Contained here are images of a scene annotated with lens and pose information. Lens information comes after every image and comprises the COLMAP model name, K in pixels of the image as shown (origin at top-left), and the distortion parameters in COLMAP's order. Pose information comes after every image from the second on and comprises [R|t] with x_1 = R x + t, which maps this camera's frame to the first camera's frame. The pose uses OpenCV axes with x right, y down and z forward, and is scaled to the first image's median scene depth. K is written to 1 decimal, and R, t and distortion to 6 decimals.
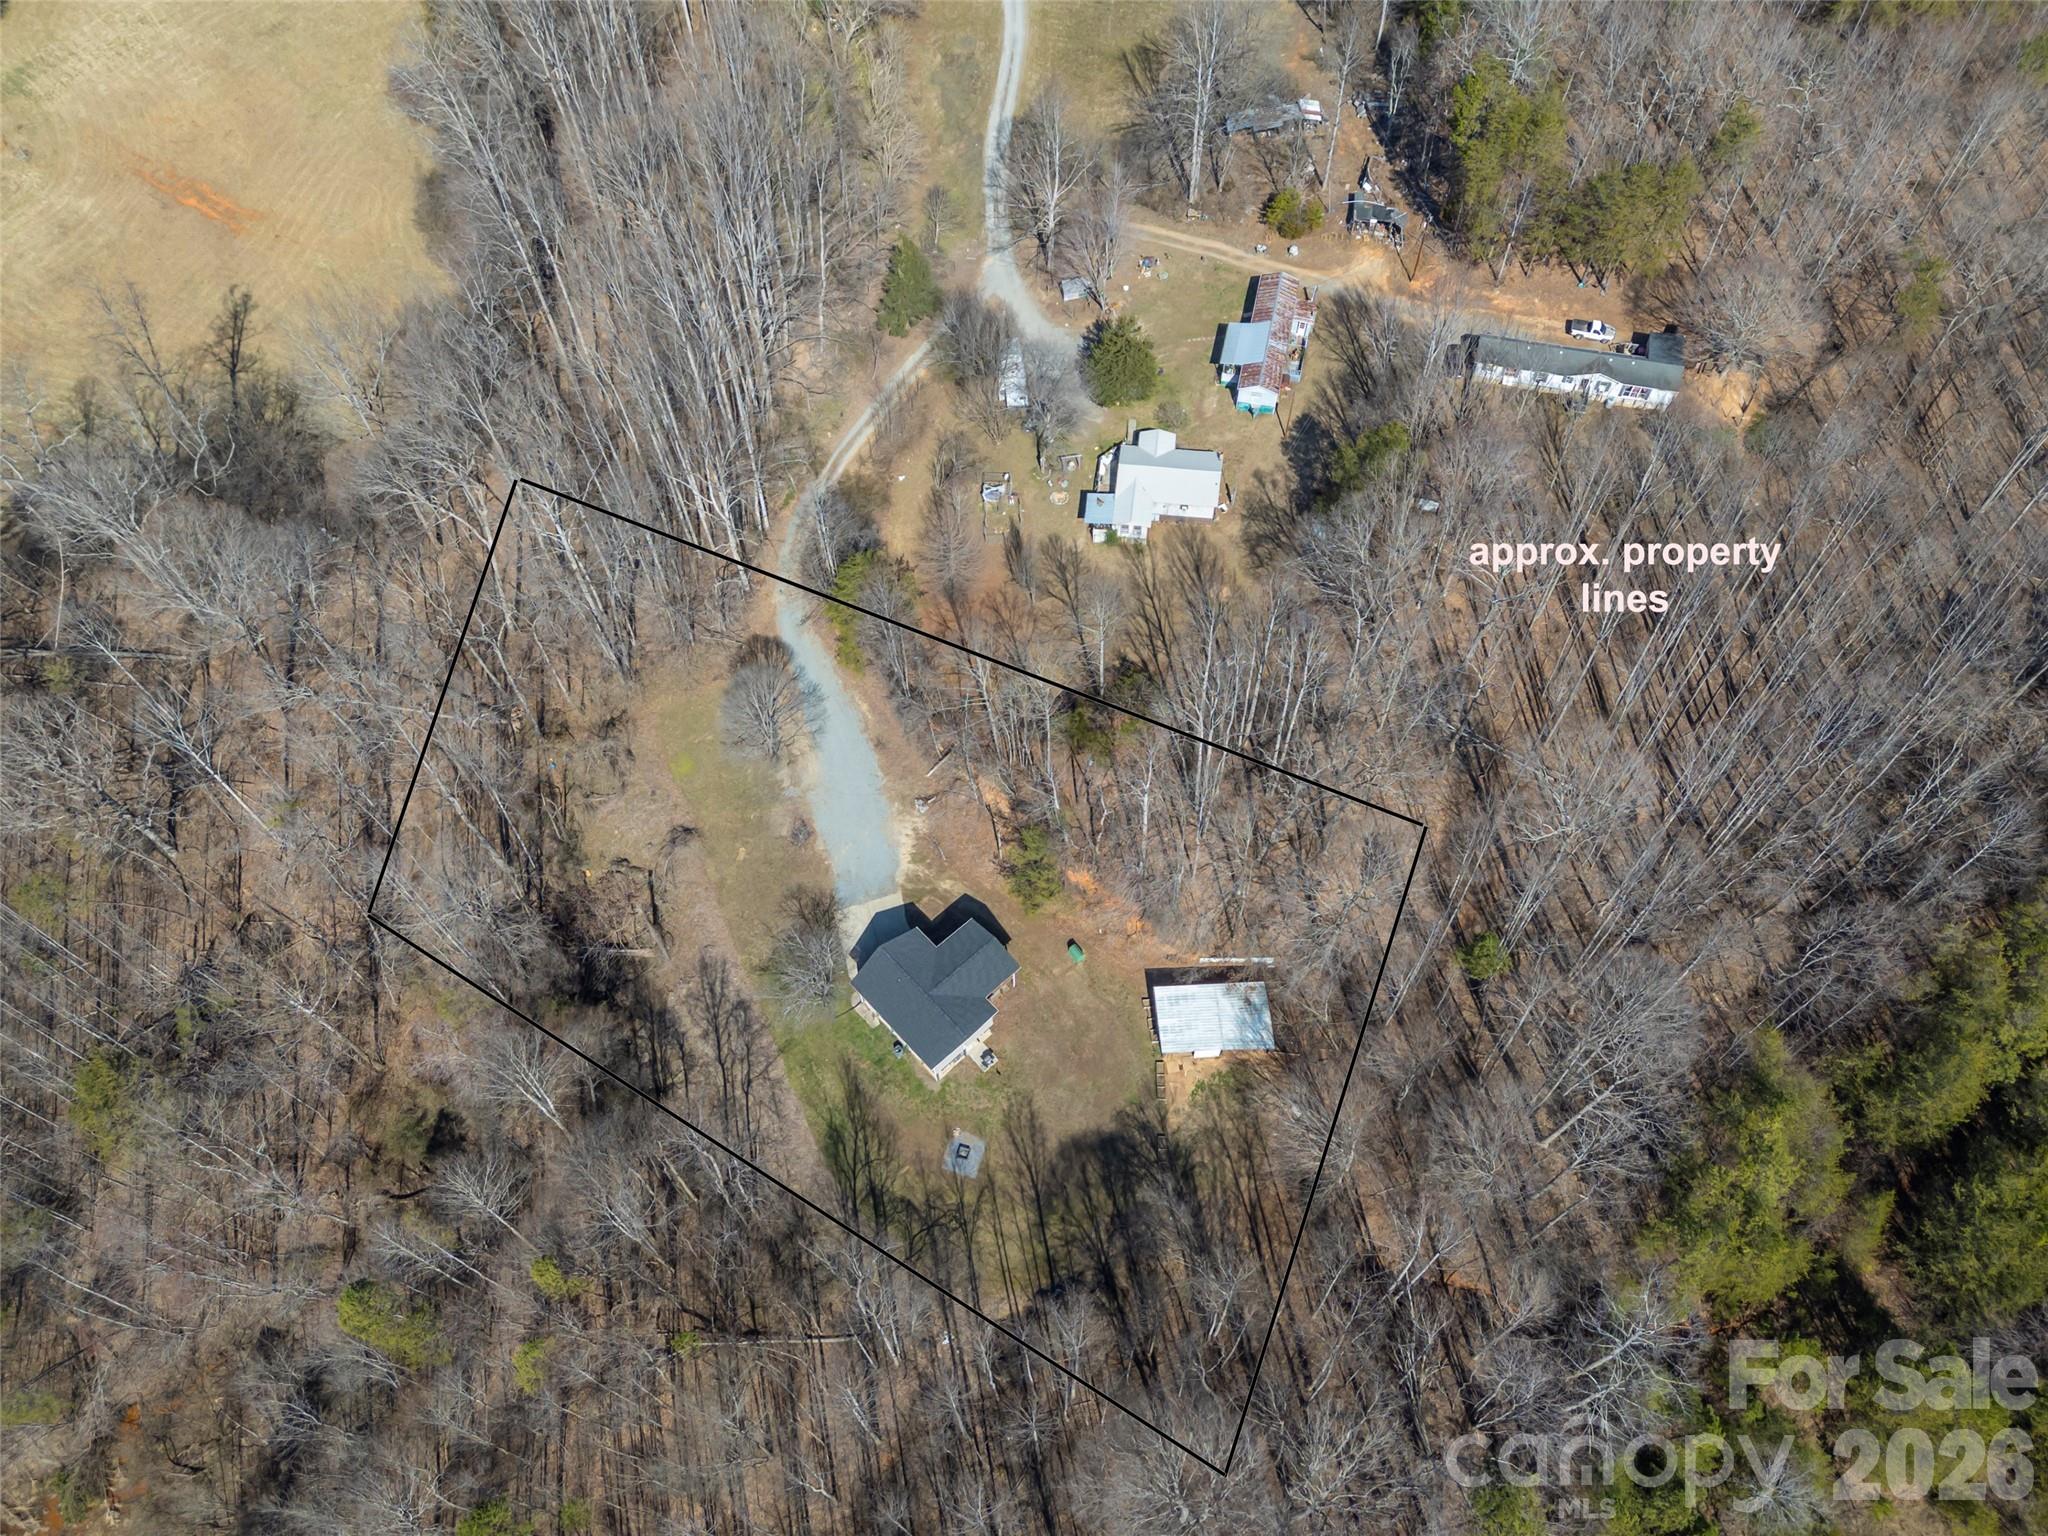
lens RADIAL K [[1485.5, 0, 1024.7], [0, 1485.5, 773.2], [0, 0, 1]] dist [0.107917, -0.090283]
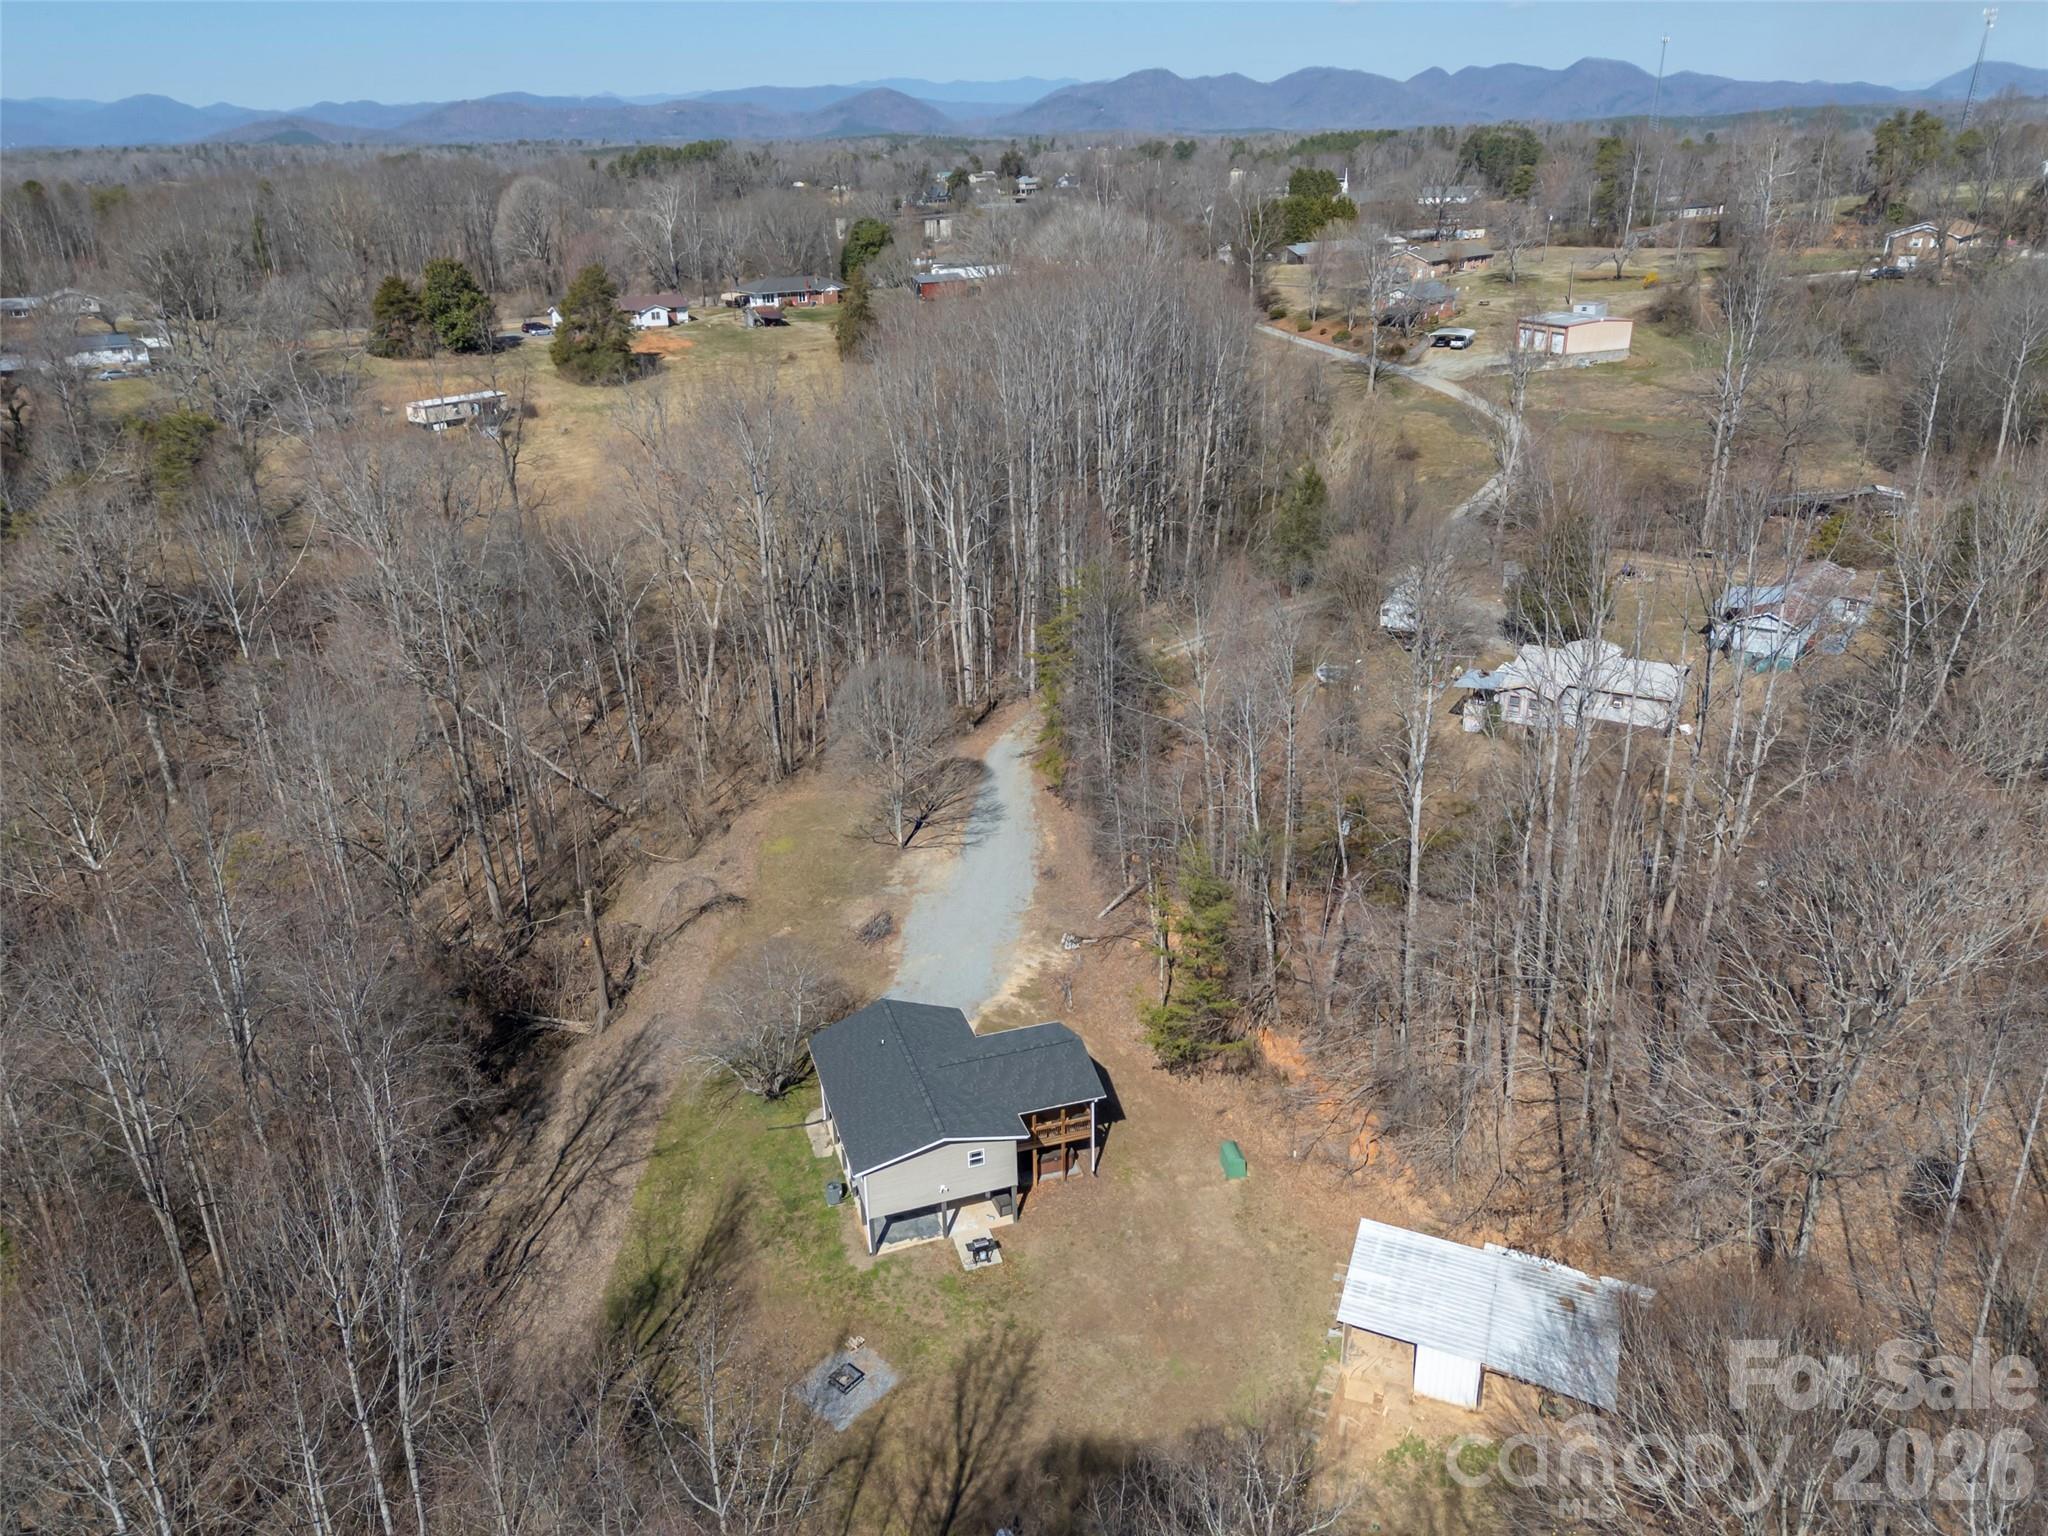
lens RADIAL K [[1492.8, 0, 1024.9], [0, 1492.8, 769.8], [0, 0, 1]] dist [0.113895, -0.100535]
pose [[0.908415, 0.160668, -0.385964, 0.155999], [-0.357424, 0.777363, -0.517643, 0.328627], [0.216866, 0.608188, 0.763595, 0.547480]]
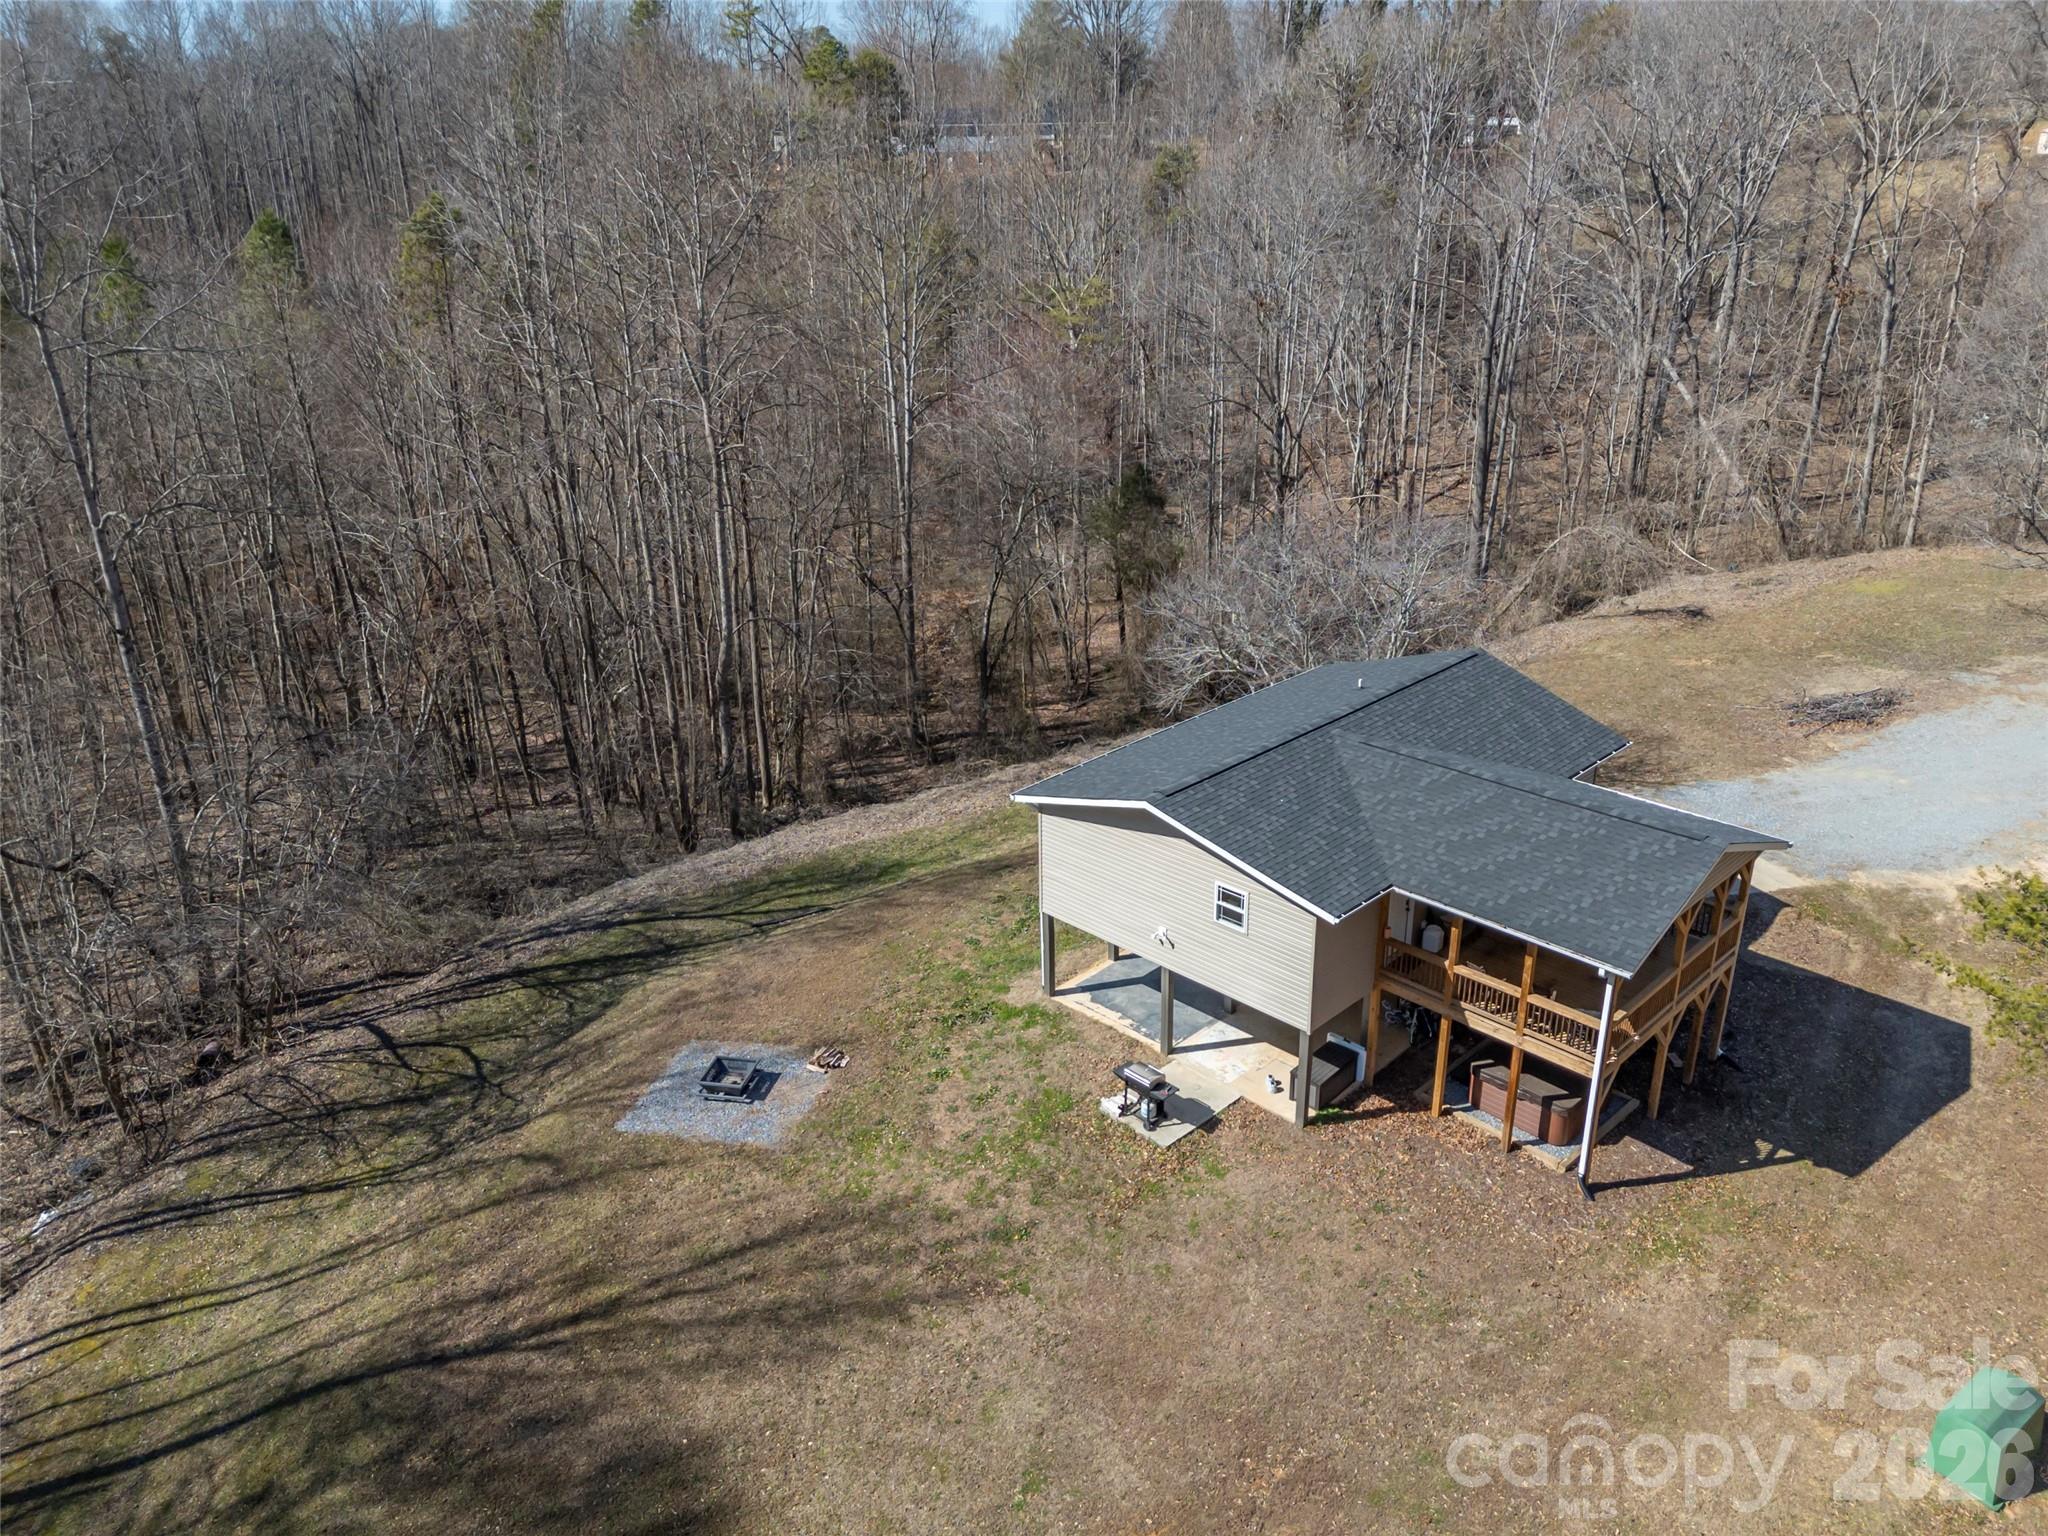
lens RADIAL K [[1485.5, 0, 1024.7], [0, 1485.5, 773.2], [0, 0, 1]] dist [0.107917, -0.090283]
pose [[0.047486, 0.411468, -0.910186, 0.149162], [-0.849520, 0.495943, 0.179880, 0.151425], [0.525415, 0.764680, 0.373100, 0.901613]]
